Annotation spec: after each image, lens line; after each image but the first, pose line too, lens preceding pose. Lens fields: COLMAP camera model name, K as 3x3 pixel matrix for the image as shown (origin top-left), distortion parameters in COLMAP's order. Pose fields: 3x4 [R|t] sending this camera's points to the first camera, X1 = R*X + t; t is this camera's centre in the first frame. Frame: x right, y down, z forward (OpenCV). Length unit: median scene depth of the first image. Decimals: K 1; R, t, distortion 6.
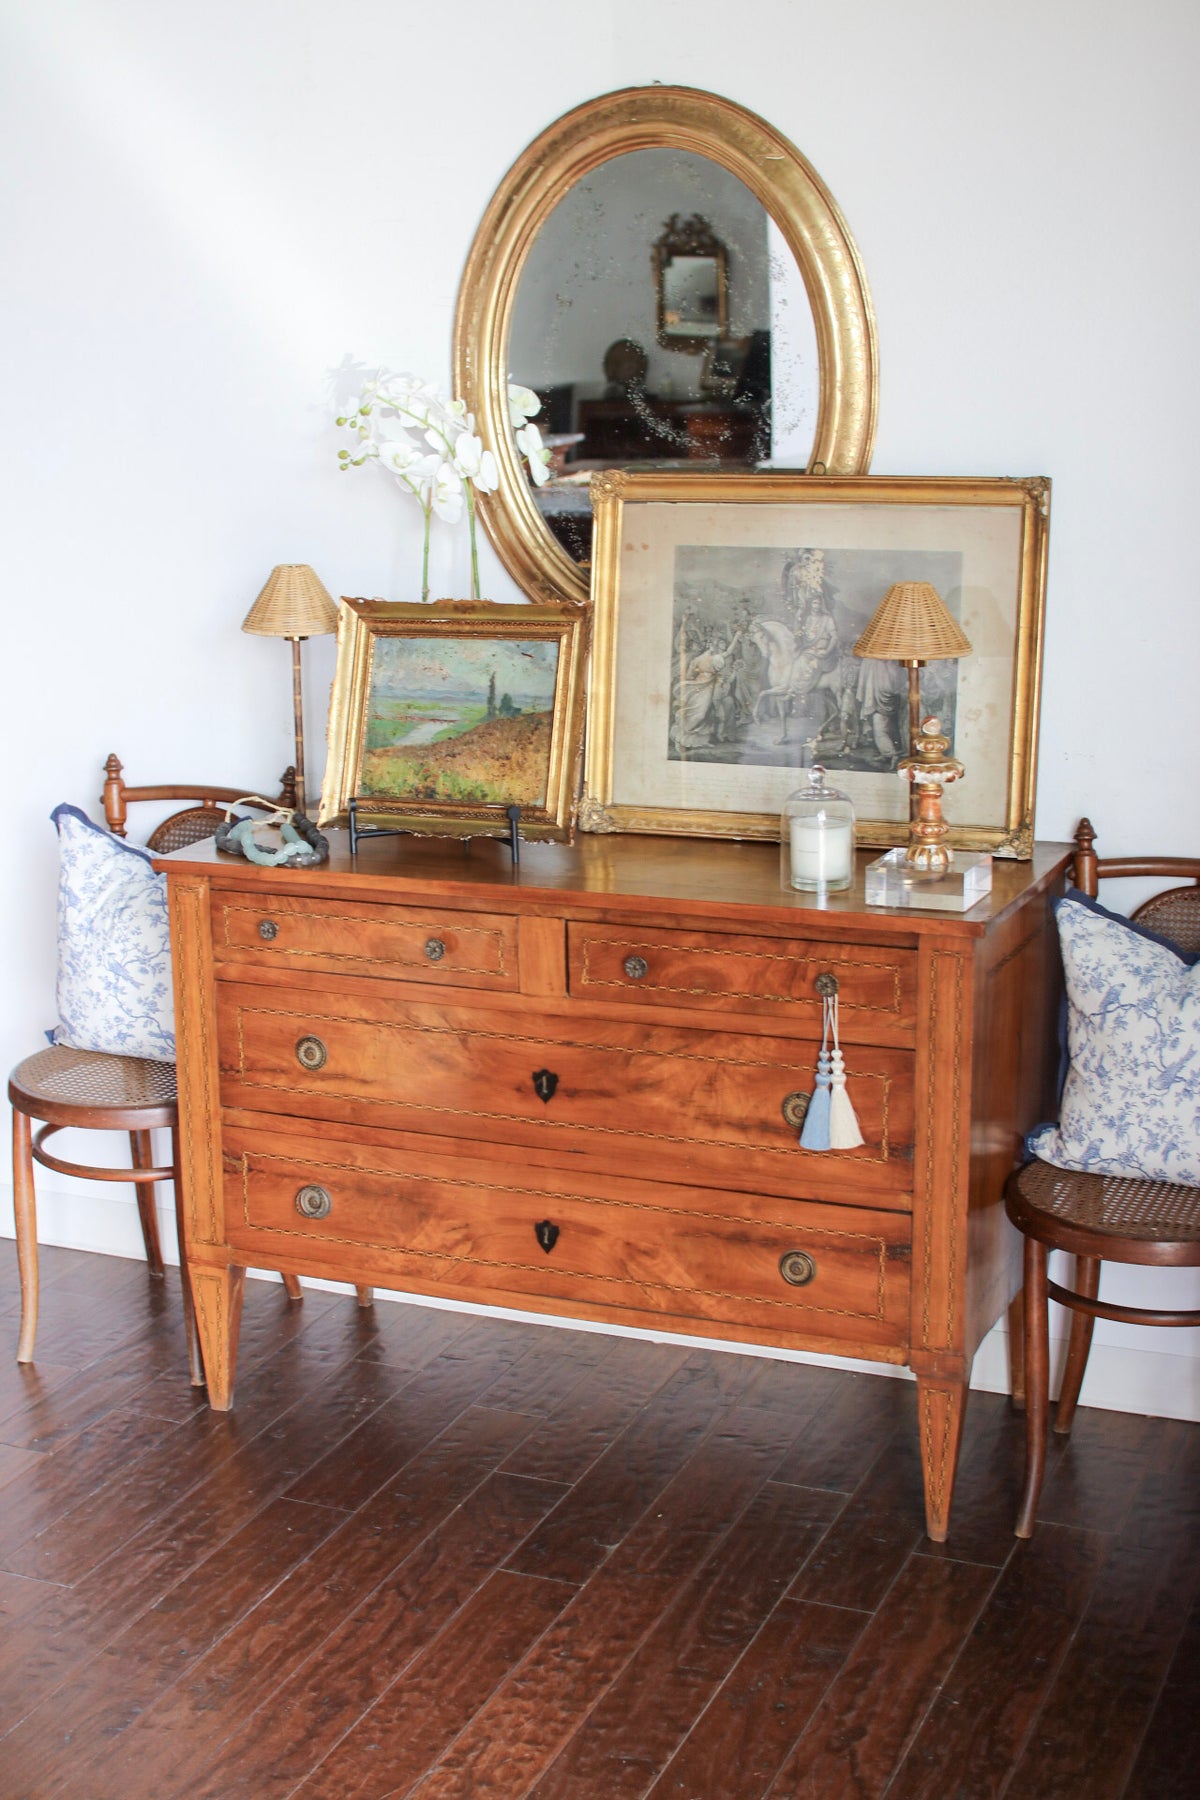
lens RADIAL K [[2500.9, 0, 600.0], [0, 2500.9, 900.0], [0, 0, 1]] dist [-0.163421, 0.115440]
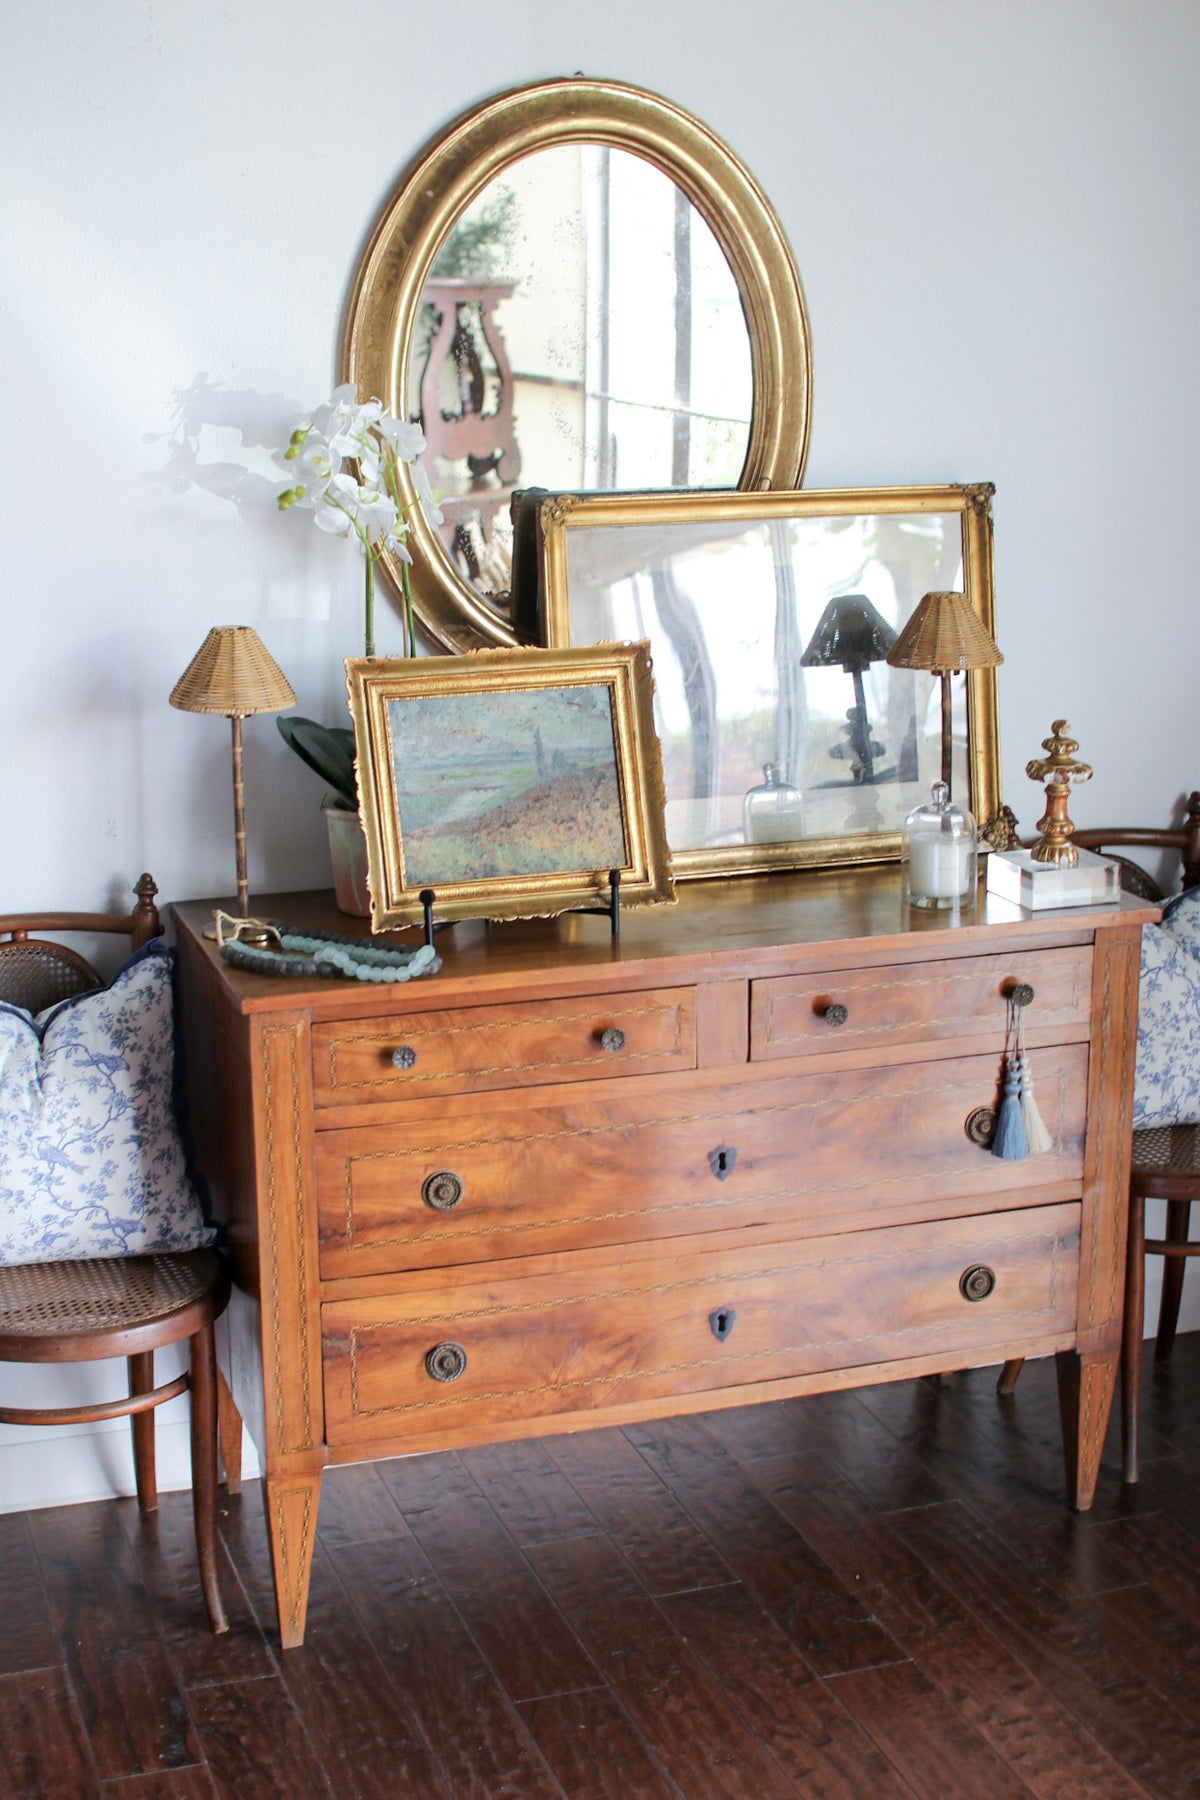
lens RADIAL K [[2568.7, 0, 600.0], [0, 2568.7, 900.0], [0, 0, 1]] dist [-0.183719, 0.260016]
pose [[0.744359, -0.147149, 0.651365, -0.634847], [0.149292, 0.987401, 0.052455, -0.075249], [-0.650877, 0.058198, 0.756949, 0.296681]]
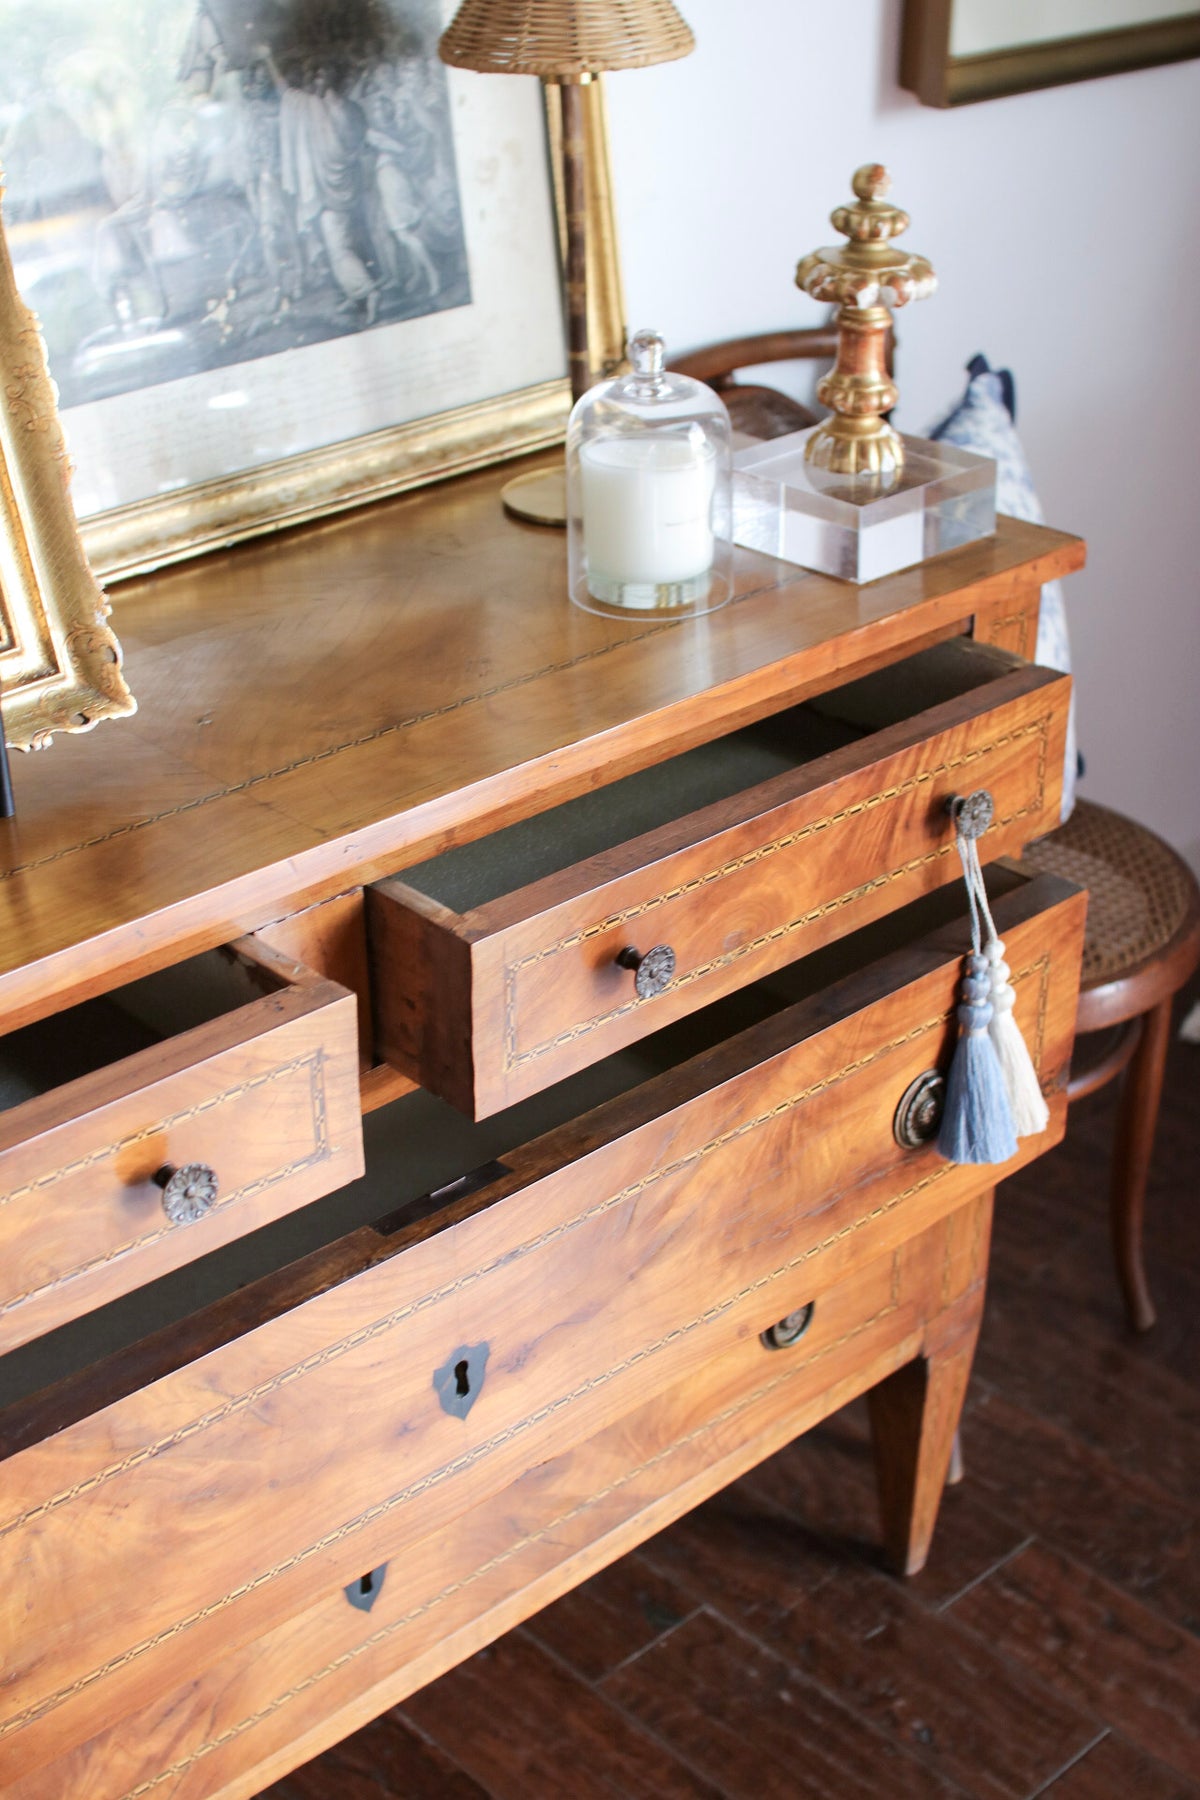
lens RADIAL K [[2500.9, 0, 600.0], [0, 2500.9, 900.0], [0, 0, 1]] dist [-0.163421, 0.115440]
pose [[0.402692, -0.423360, 0.811545, -0.293907], [0.211131, 0.905662, 0.367694, -0.116881], [-0.890653, 0.023275, 0.454087, 0.751867]]
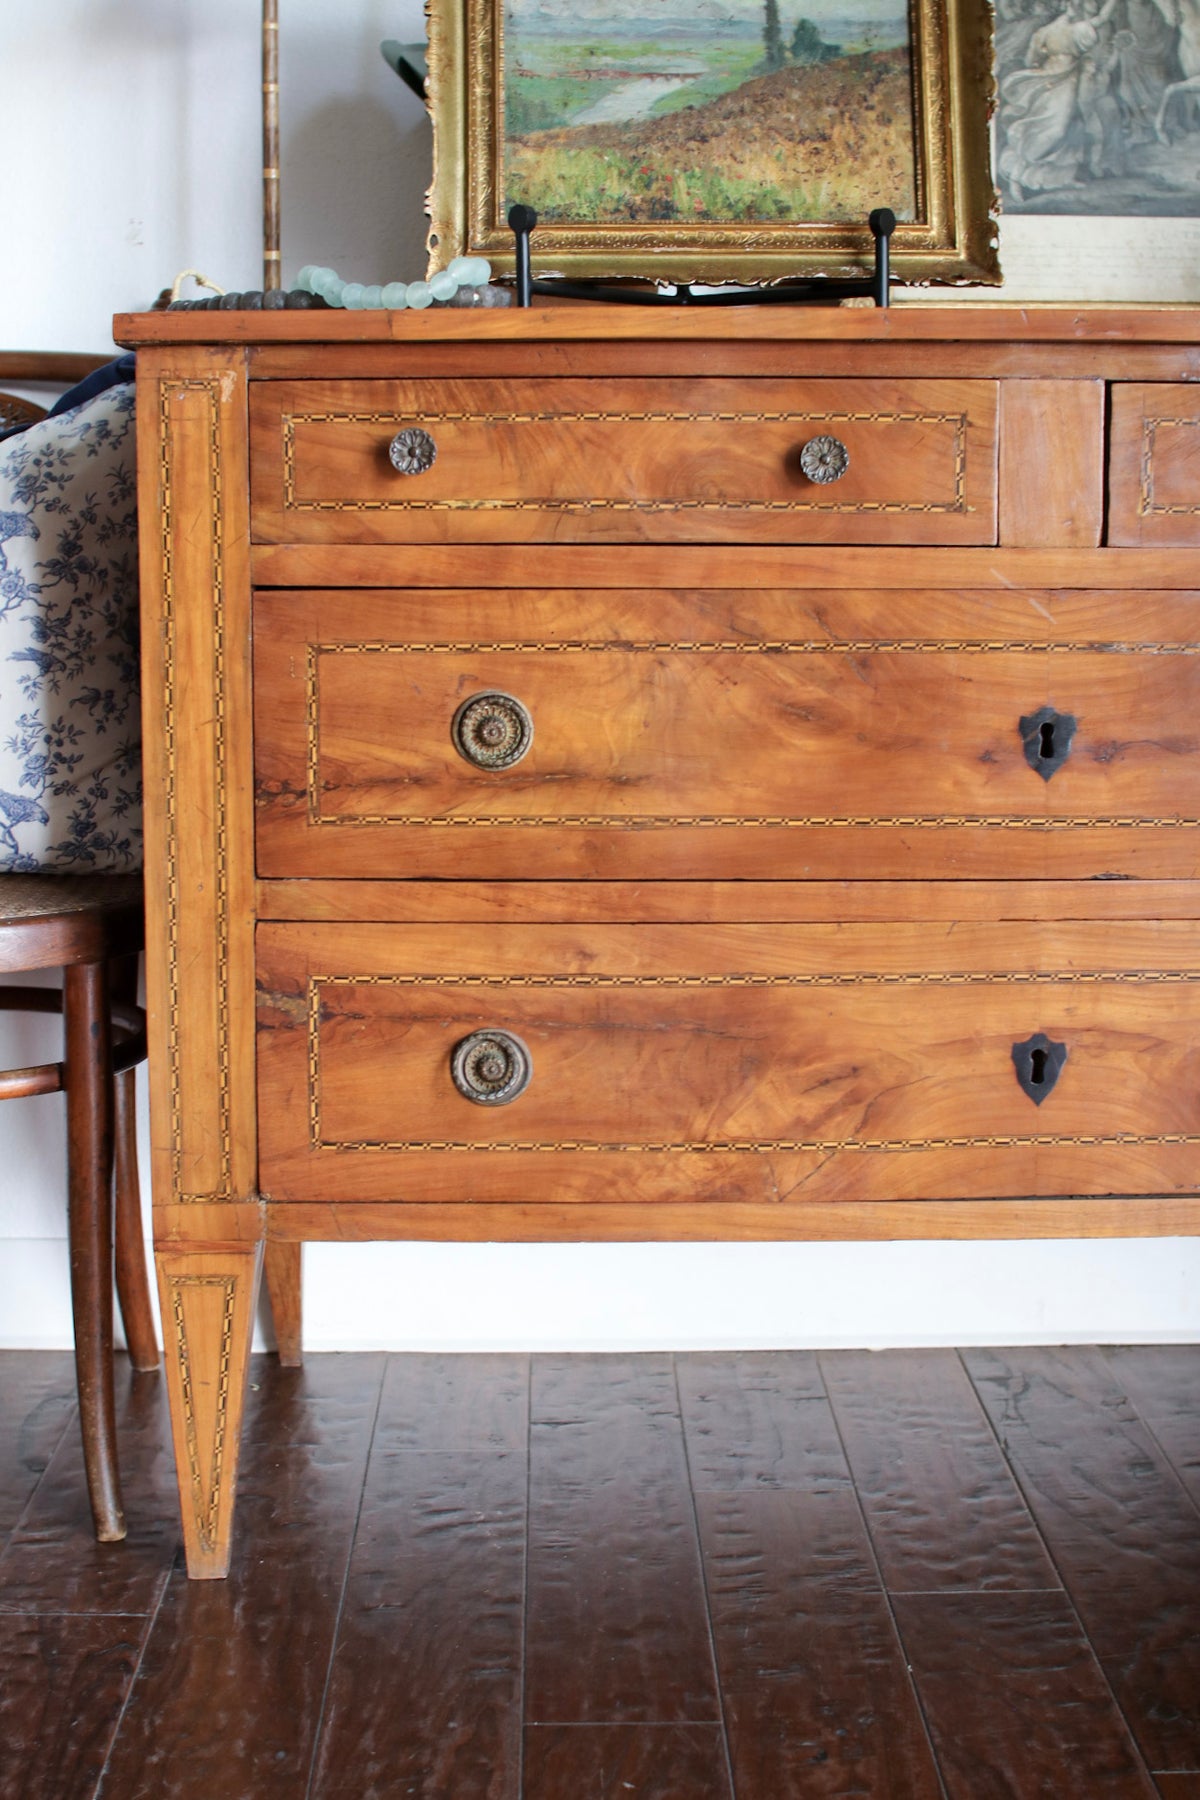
lens RADIAL K [[2568.7, 0, 600.0], [0, 2568.7, 900.0], [0, 0, 1]] dist [-0.183719, 0.260016]
pose [[0.914716, -0.047858, 0.401253, -0.289391], [0.079515, 0.994866, -0.062605, 0.123936], [-0.396197, 0.089172, 0.913825, 0.566524]]
